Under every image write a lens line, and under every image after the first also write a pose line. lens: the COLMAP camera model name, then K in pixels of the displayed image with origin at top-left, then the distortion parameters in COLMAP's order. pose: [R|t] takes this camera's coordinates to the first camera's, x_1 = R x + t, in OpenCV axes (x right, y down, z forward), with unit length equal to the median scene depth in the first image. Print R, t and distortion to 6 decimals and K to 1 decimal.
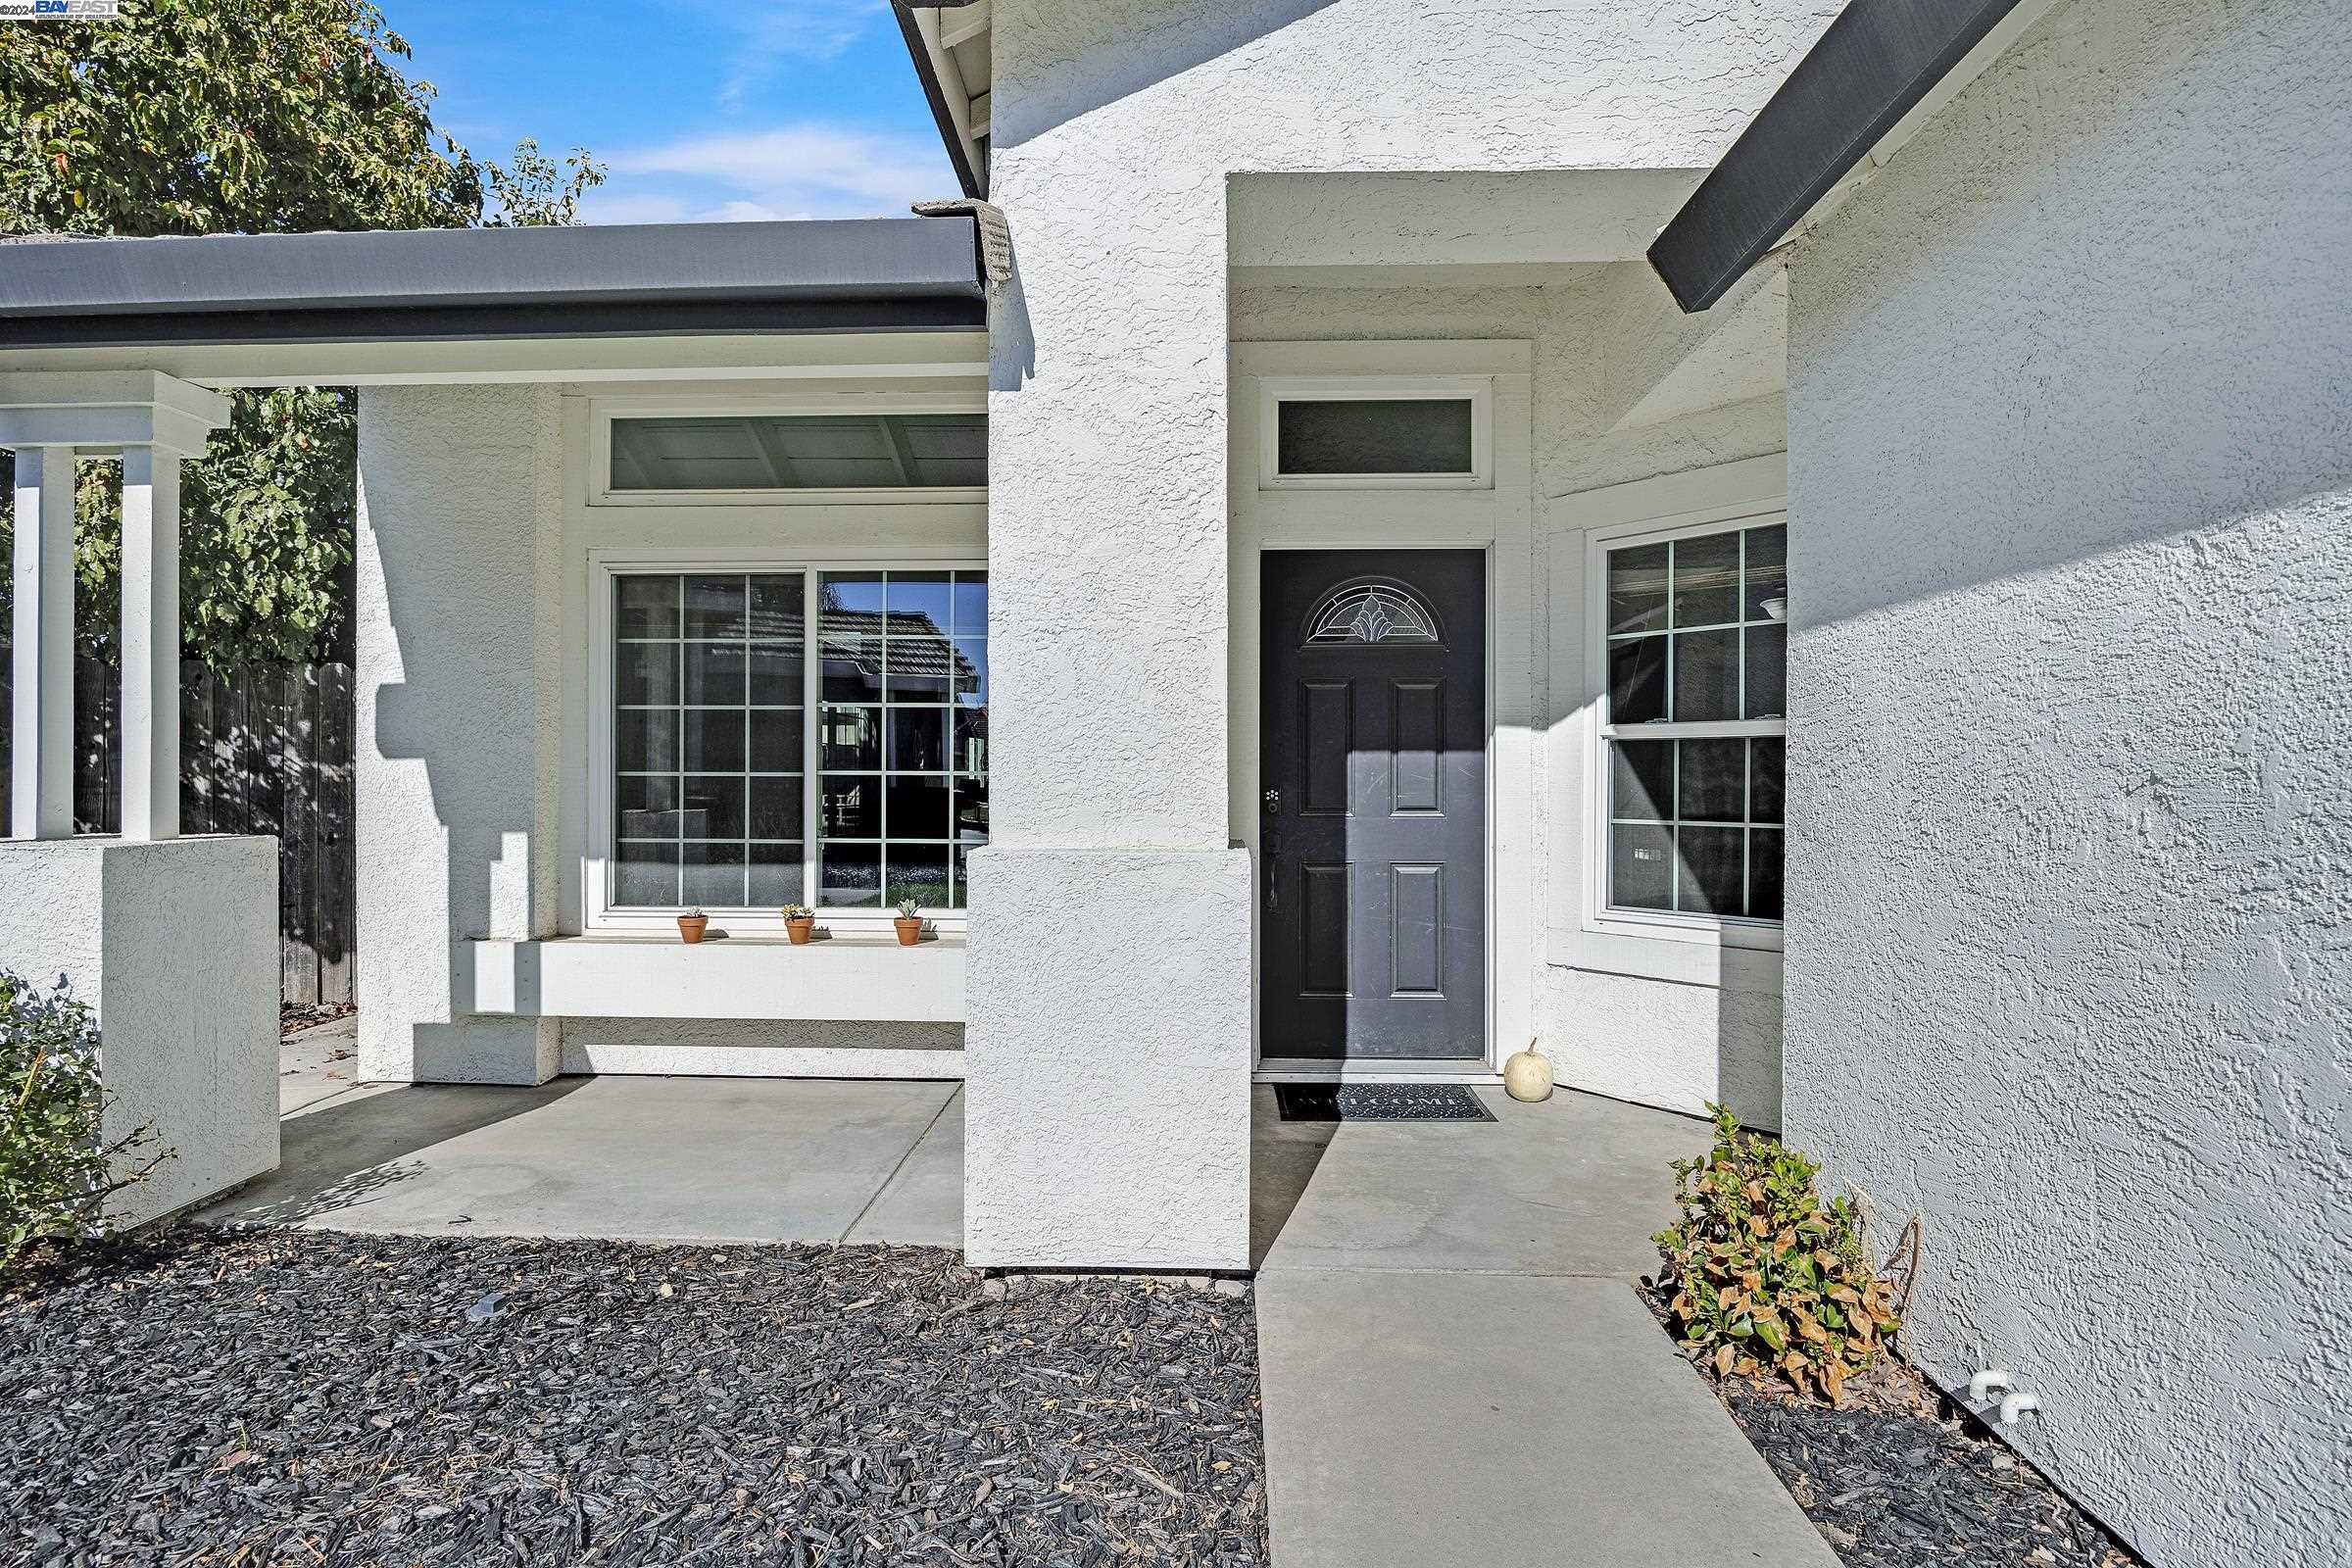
lens RADIAL K [[1095.5, 0, 1167.2], [0, 1095.5, 787.1], [0, 0, 1]] dist [-0.002436, -0.000135]
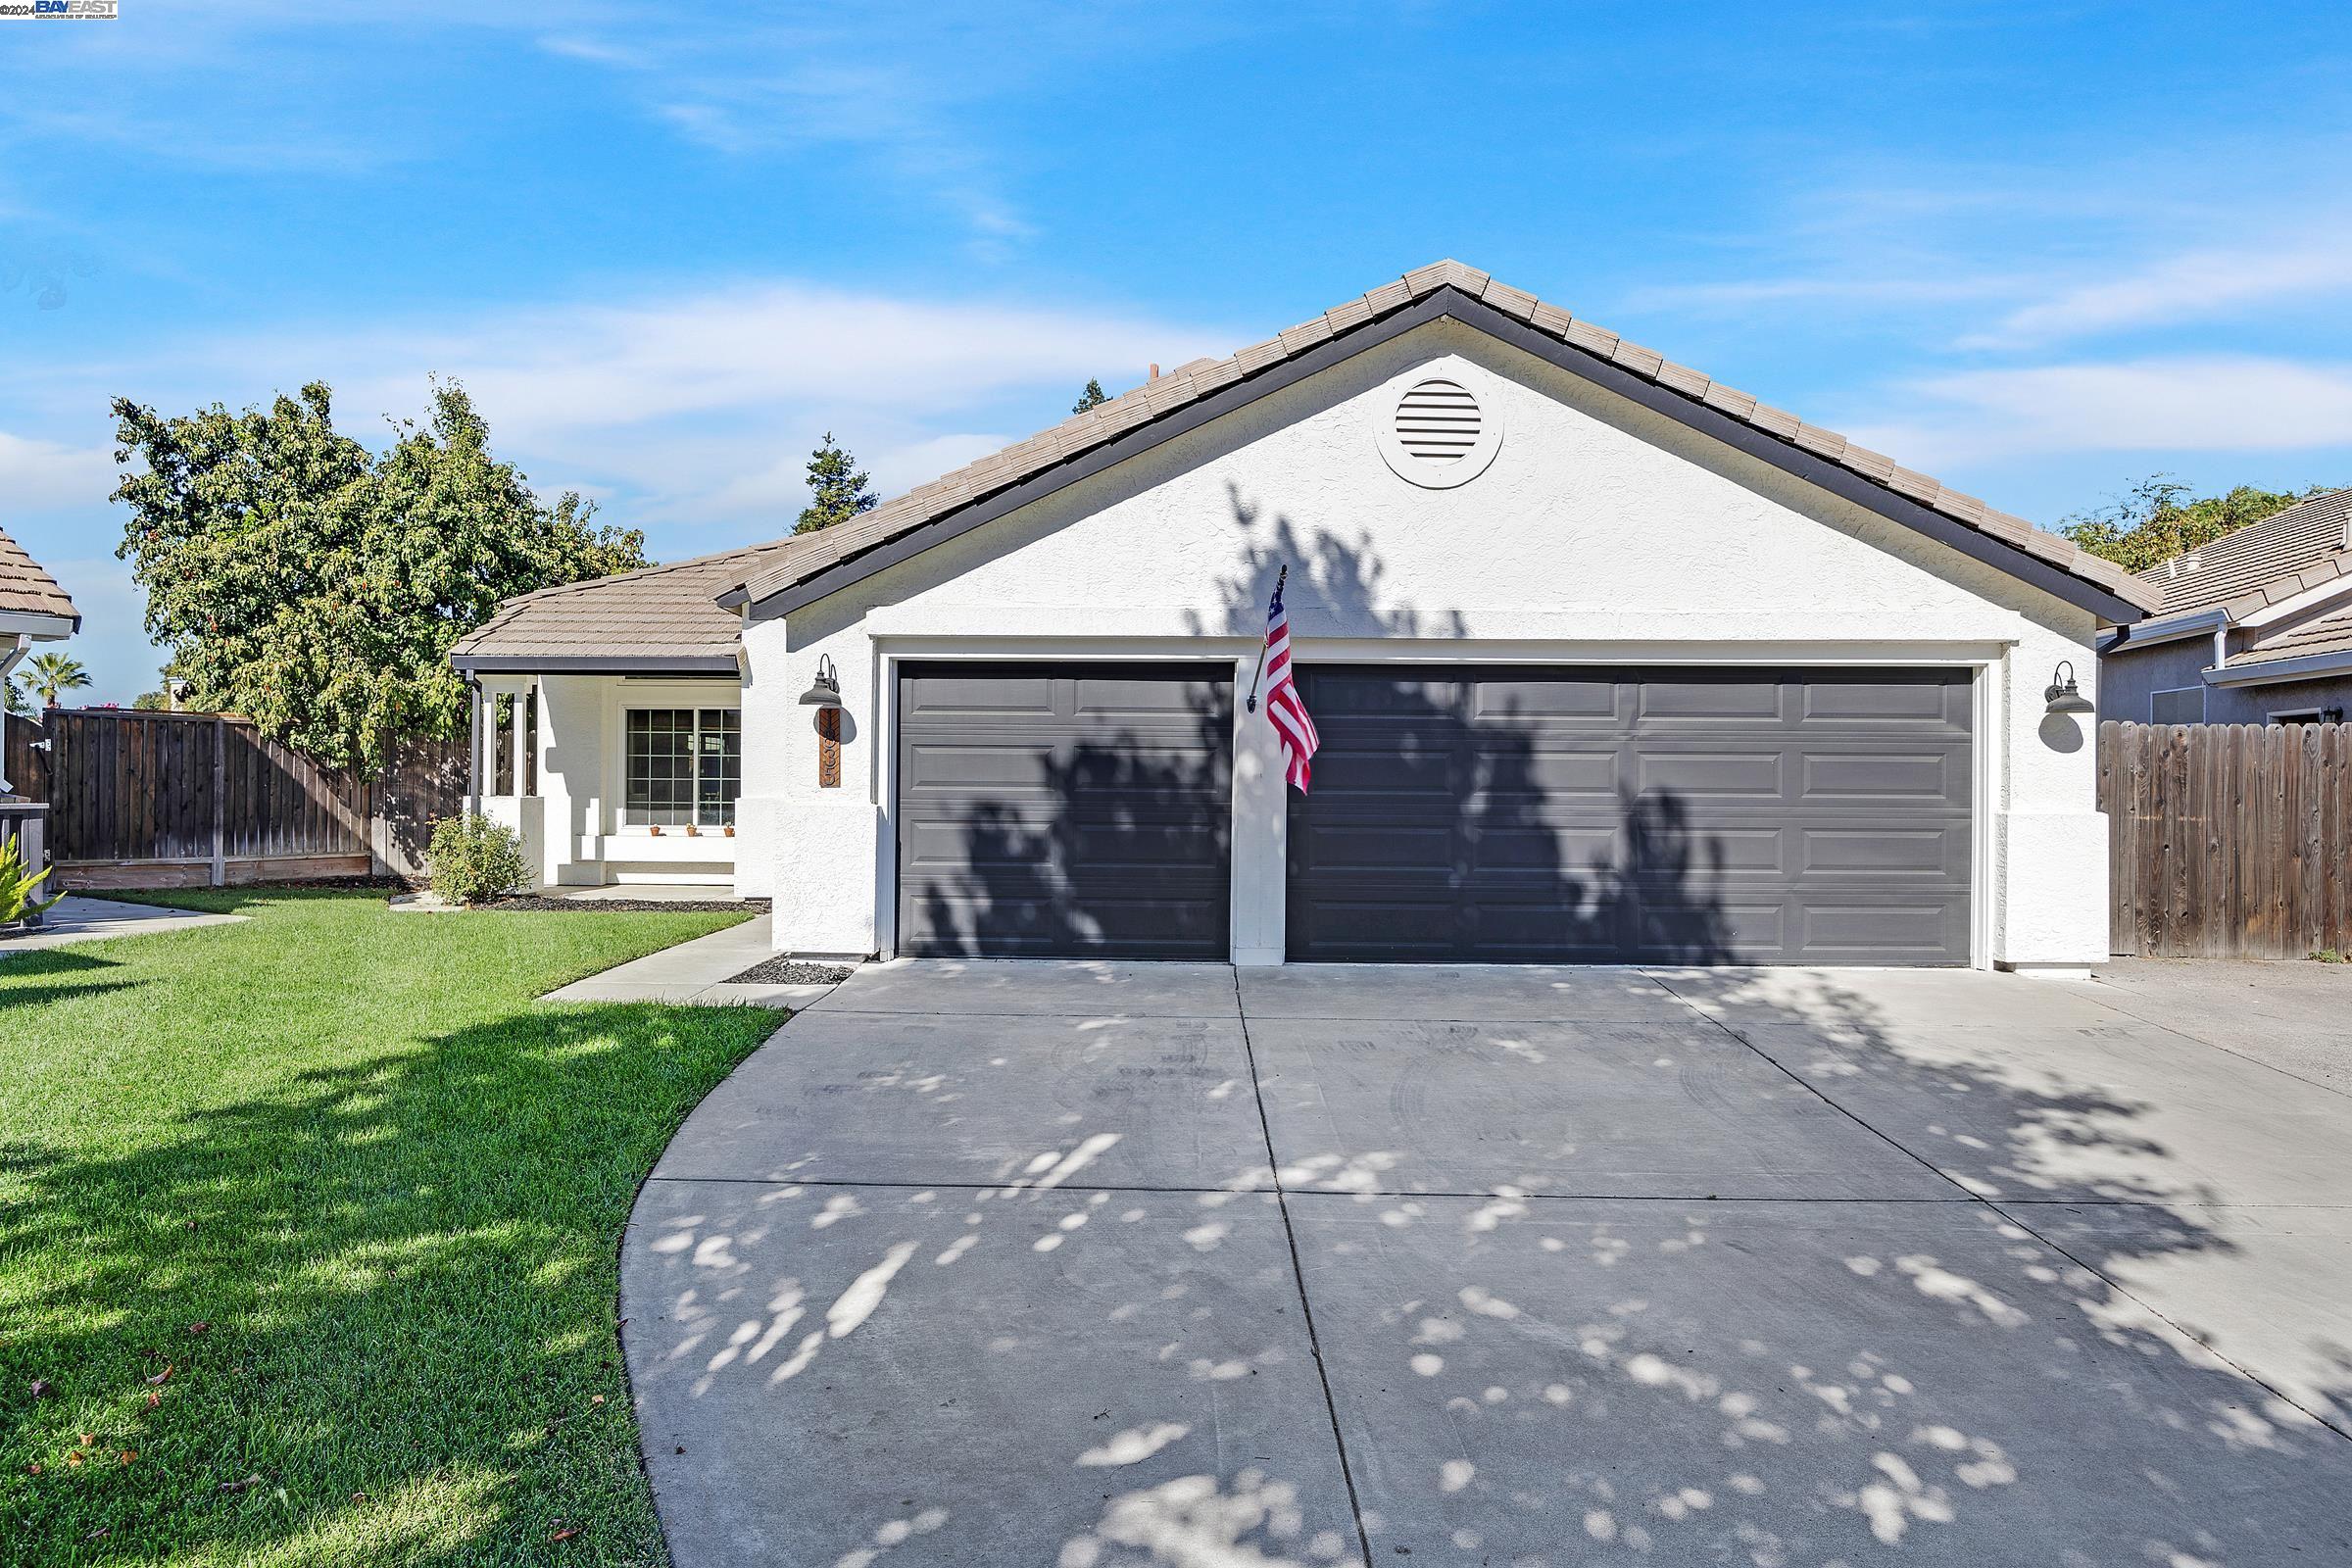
lens RADIAL K [[1470.6, 0, 1181.6], [0, 1470.6, 781.6], [0, 0, 1]] dist [-0.002989, 0.000580]
pose [[0.999820, 0.000875, 0.018961, 0.885499], [-0.000868, 1.000000, -0.000379, -0.004670], [-0.018961, 0.000363, 0.999820, -2.909379]]
